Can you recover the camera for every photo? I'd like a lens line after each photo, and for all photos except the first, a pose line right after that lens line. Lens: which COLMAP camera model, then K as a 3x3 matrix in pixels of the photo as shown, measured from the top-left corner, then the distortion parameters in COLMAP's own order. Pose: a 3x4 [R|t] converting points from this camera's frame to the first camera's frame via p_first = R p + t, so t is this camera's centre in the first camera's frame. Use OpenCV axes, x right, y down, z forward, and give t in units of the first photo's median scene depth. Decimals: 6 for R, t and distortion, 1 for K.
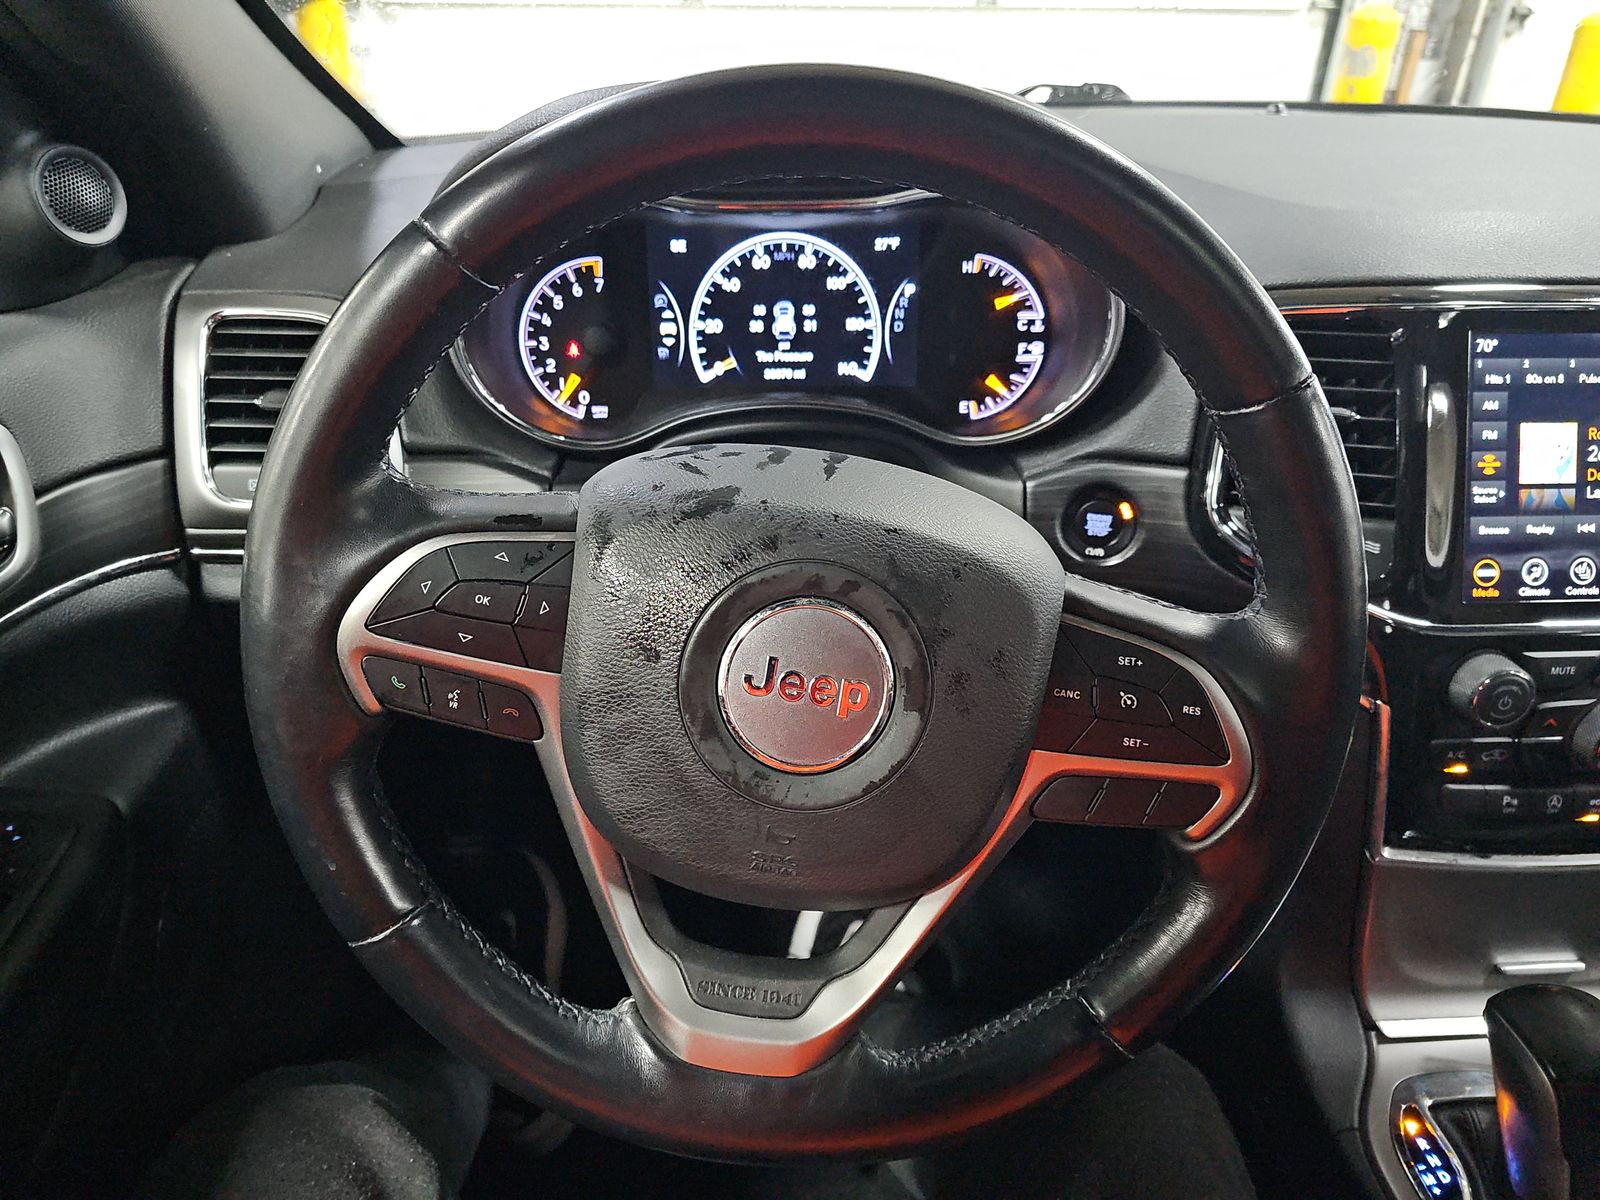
lens RADIAL K [[1050.9, 0, 834.0], [0, 1050.9, 588.8], [0, 0, 1]] dist [0.031426, -0.023022]
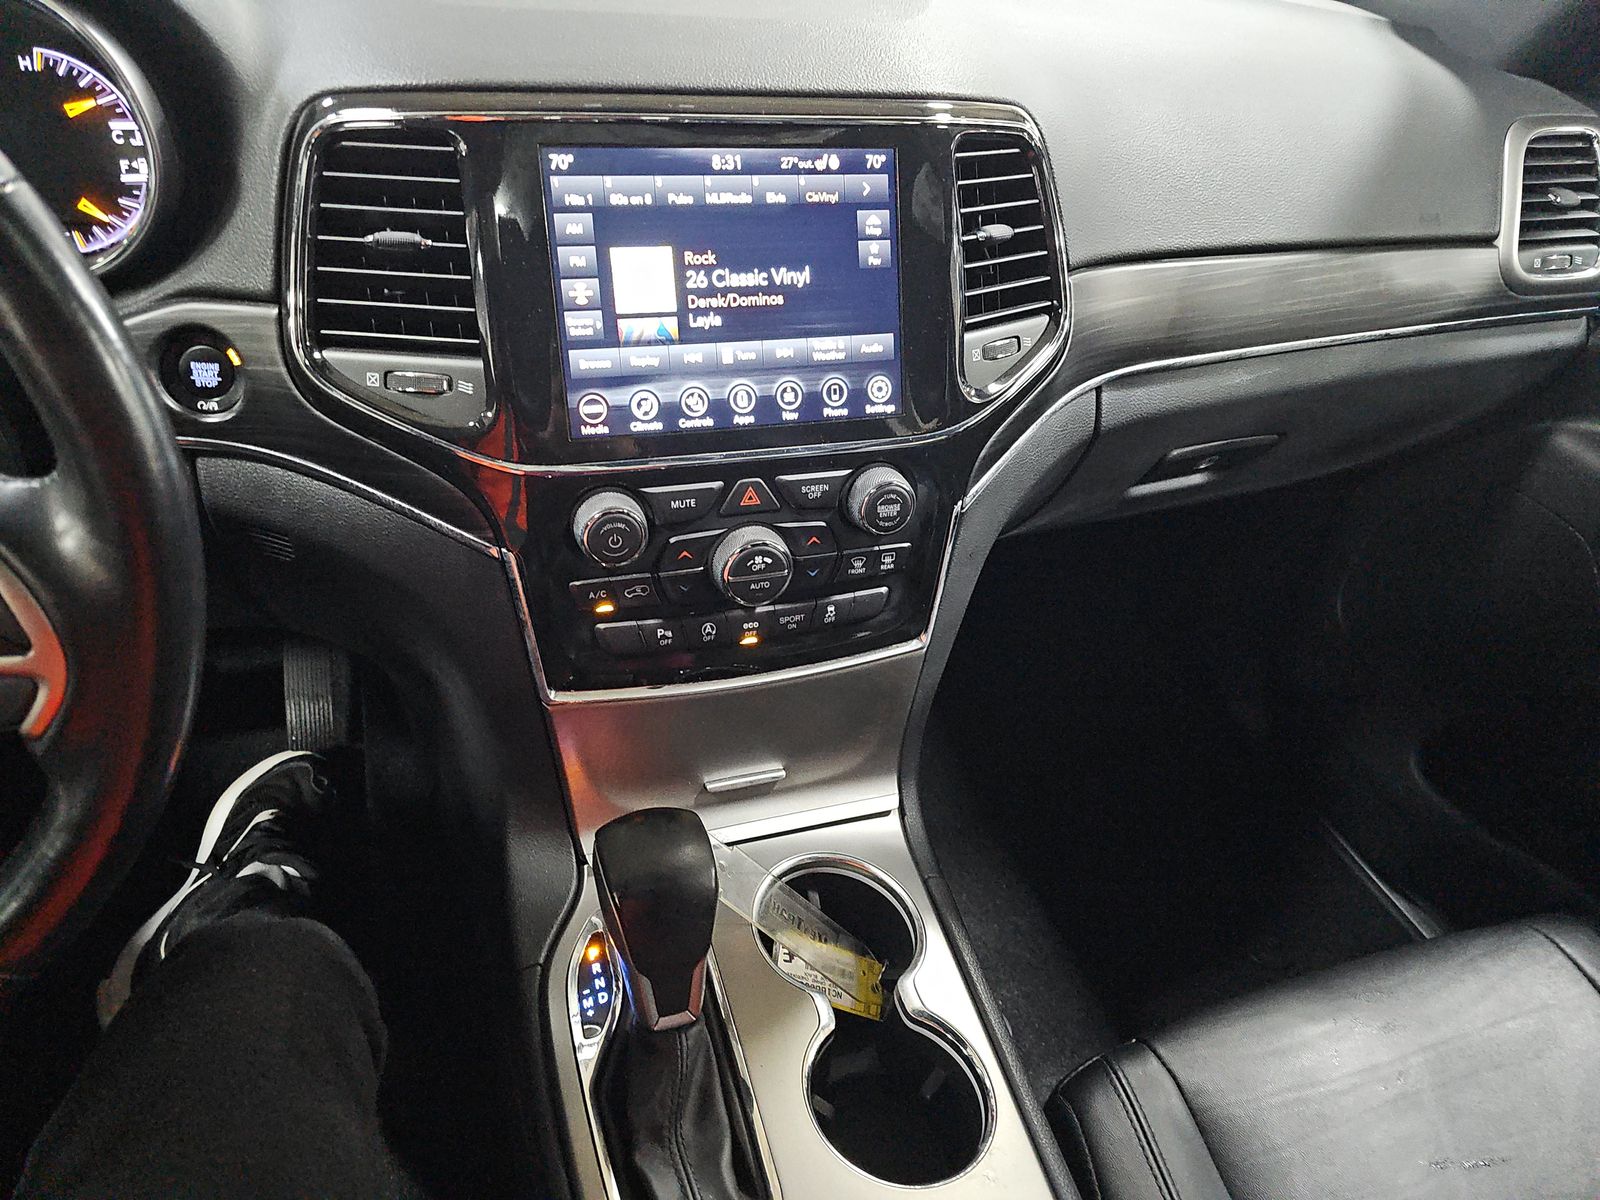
lens RADIAL K [[1050.9, 0, 813.7], [0, 1050.9, 599.3], [0, 0, 1]] dist [0.031426, -0.023022]
pose [[0.976911, -0.089291, 0.194095, 0.528020], [0.056444, 0.984065, 0.168614, 0.004396], [-0.206057, -0.153765, 0.966383, -0.002737]]
